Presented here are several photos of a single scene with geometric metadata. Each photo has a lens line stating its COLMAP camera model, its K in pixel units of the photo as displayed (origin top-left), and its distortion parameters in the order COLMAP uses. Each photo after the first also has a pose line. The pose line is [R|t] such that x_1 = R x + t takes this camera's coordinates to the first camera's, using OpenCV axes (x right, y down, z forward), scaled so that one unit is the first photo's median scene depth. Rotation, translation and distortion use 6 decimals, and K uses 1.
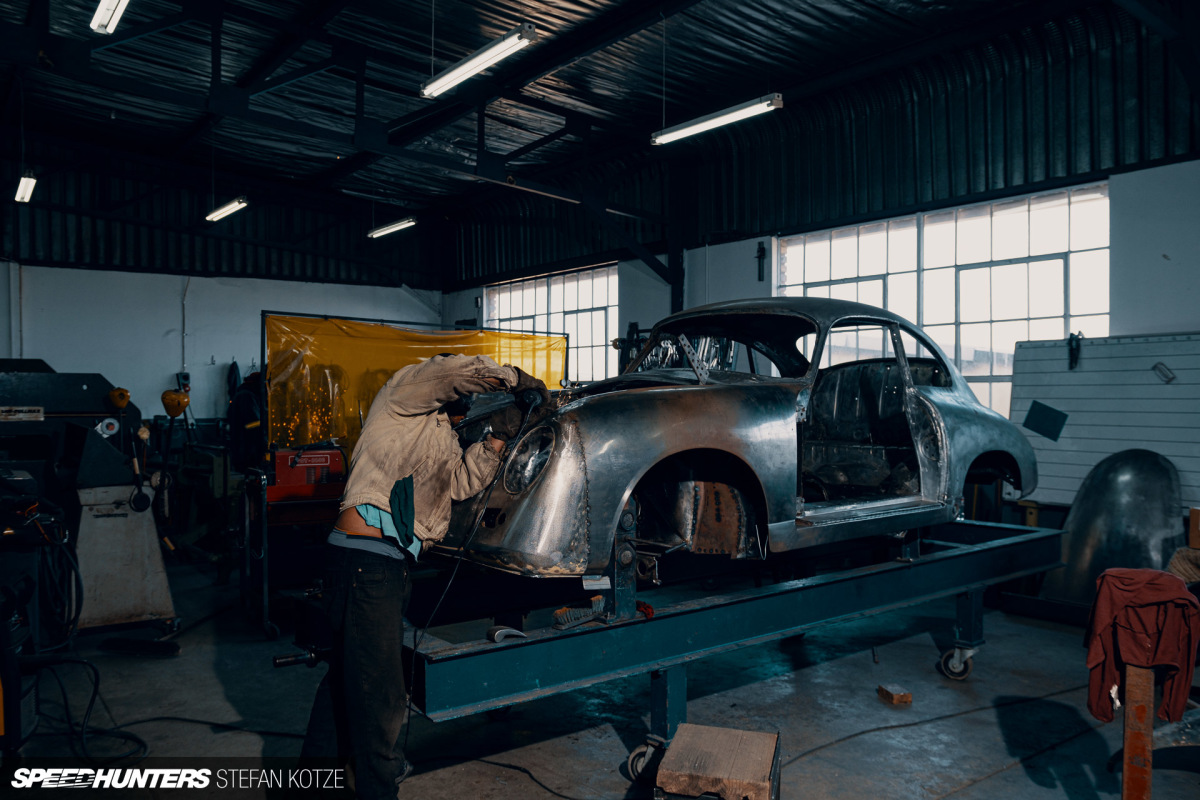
lens RADIAL K [[941.0, 0, 600.0], [0, 941.0, 400.0], [0, 0, 1]] dist [-0.047646, 0.003347]
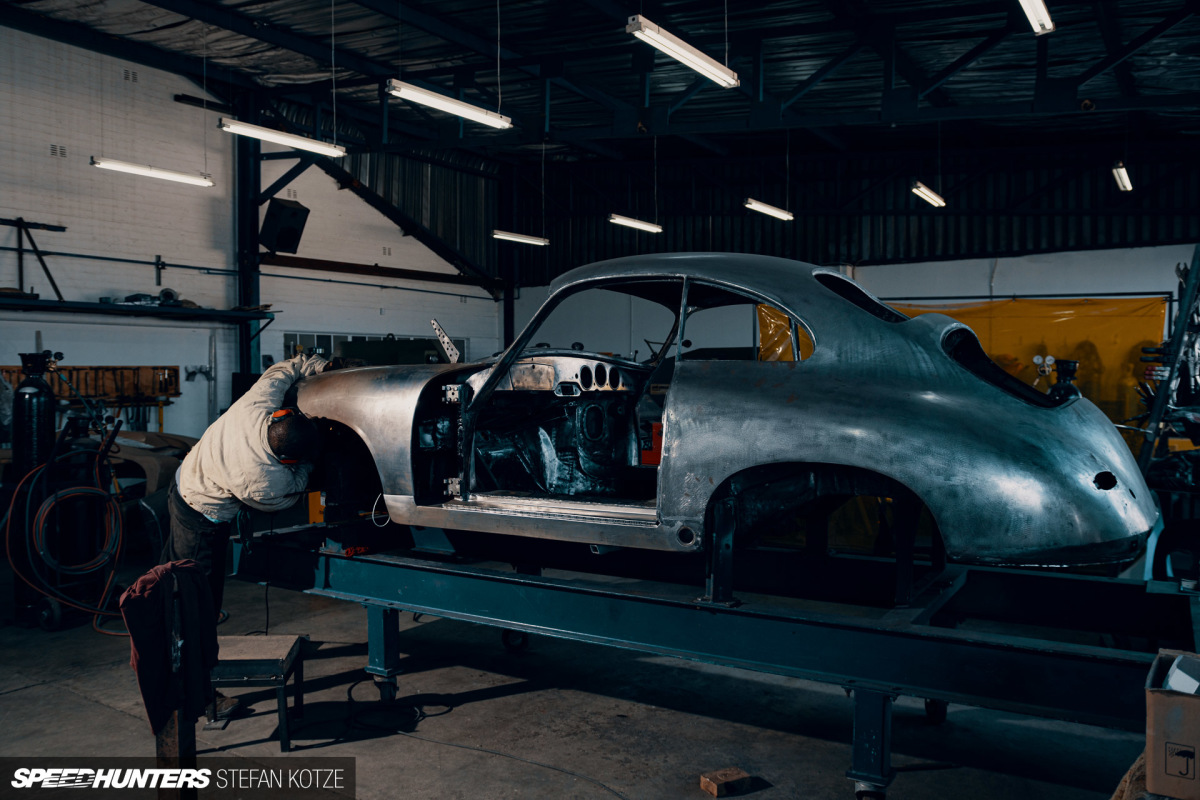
lens RADIAL K [[941.0, 0, 600.0], [0, 941.0, 400.0], [0, 0, 1]] dist [-0.047646, 0.003347]
pose [[0.343499, 0.023527, -0.938858, 0.937409], [-0.004474, 0.999716, 0.023415, -0.001582], [0.939143, -0.003843, 0.343506, 0.637838]]
